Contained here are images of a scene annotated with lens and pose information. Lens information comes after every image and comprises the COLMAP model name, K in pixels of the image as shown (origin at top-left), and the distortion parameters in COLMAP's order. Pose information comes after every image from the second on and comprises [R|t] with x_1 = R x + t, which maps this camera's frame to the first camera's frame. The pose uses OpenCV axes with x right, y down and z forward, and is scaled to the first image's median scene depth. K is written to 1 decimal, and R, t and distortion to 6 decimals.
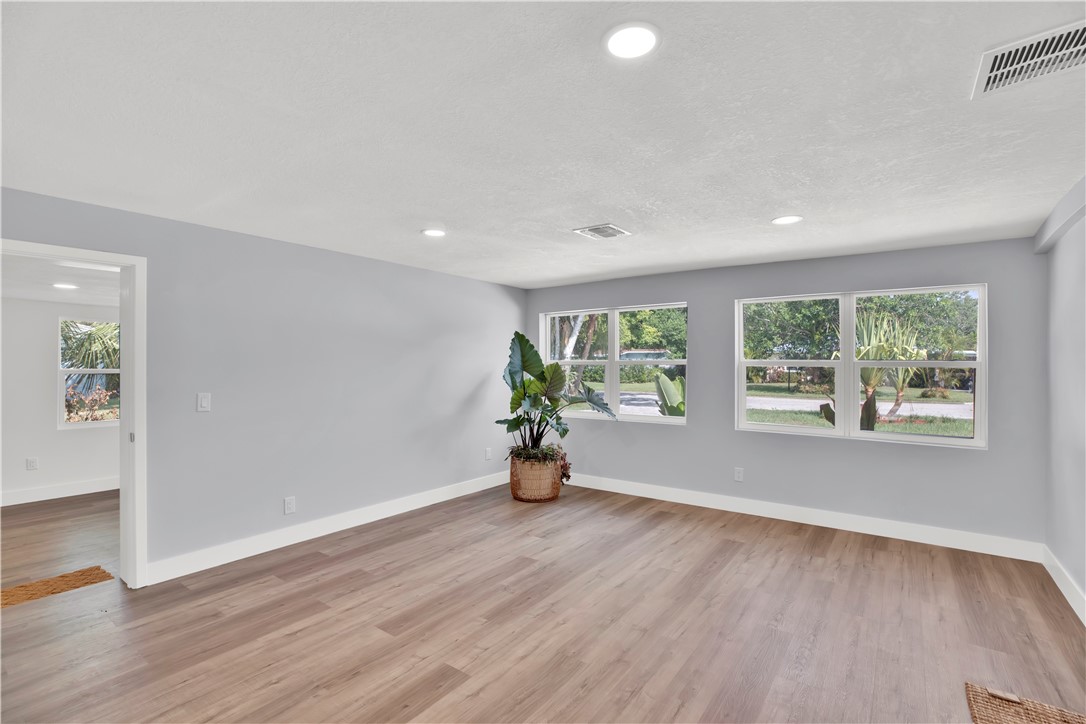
lens RADIAL K [[499.5, 0, 544.4], [0, 499.5, 366.6], [0, 0, 1]] dist [-0.037009, 0.008458]
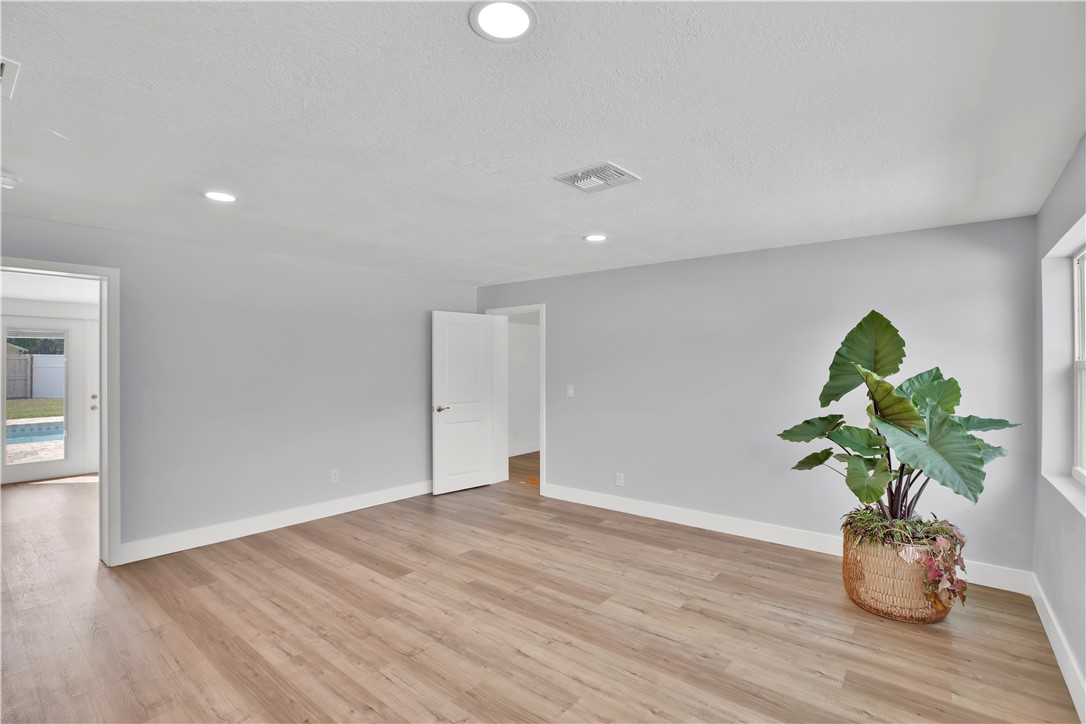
lens RADIAL K [[499.5, 0, 542.6], [0, 499.5, 363.1], [0, 0, 1]] dist [-0.037009, 0.008458]
pose [[-0.048898, -0.006711, -0.998781, 0.836567], [-0.004057, 0.999971, -0.006520, -0.002952], [0.998796, 0.003733, -0.048924, 0.973679]]
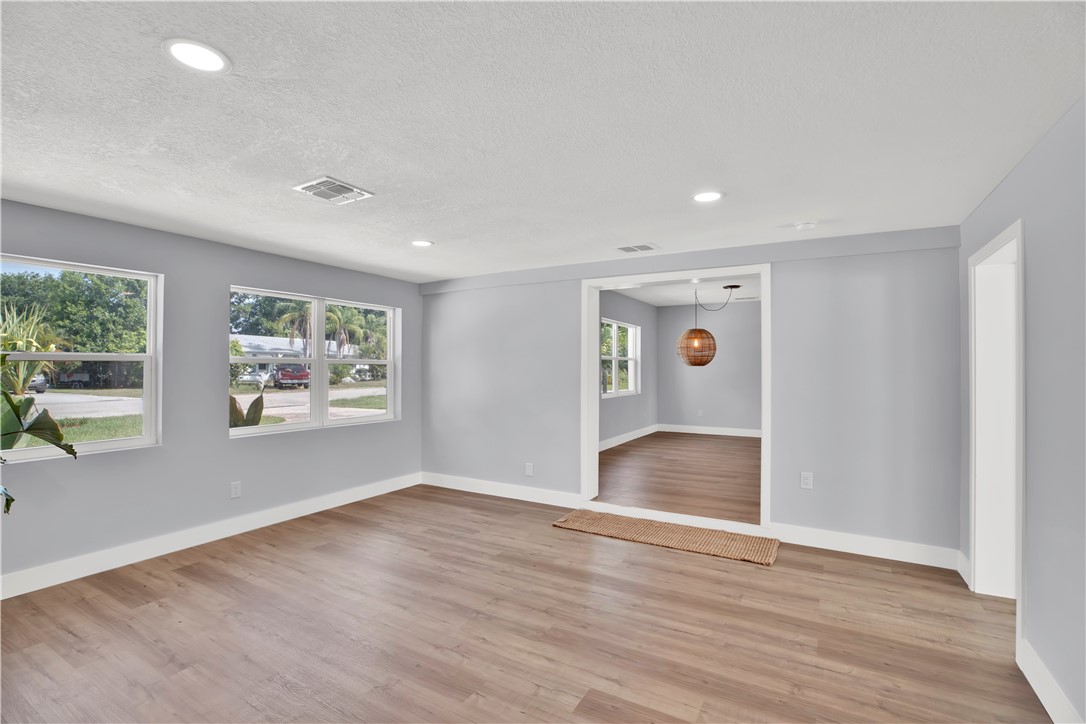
lens RADIAL K [[499.5, 0, 546.4], [0, 499.5, 363.0], [0, 0, 1]] dist [-0.037009, 0.008458]
pose [[-0.115202, 0.002805, 0.993338, -0.701532], [-0.001512, 0.999994, -0.002999, 0.000449], [-0.993341, -0.001848, -0.115197, 0.770210]]
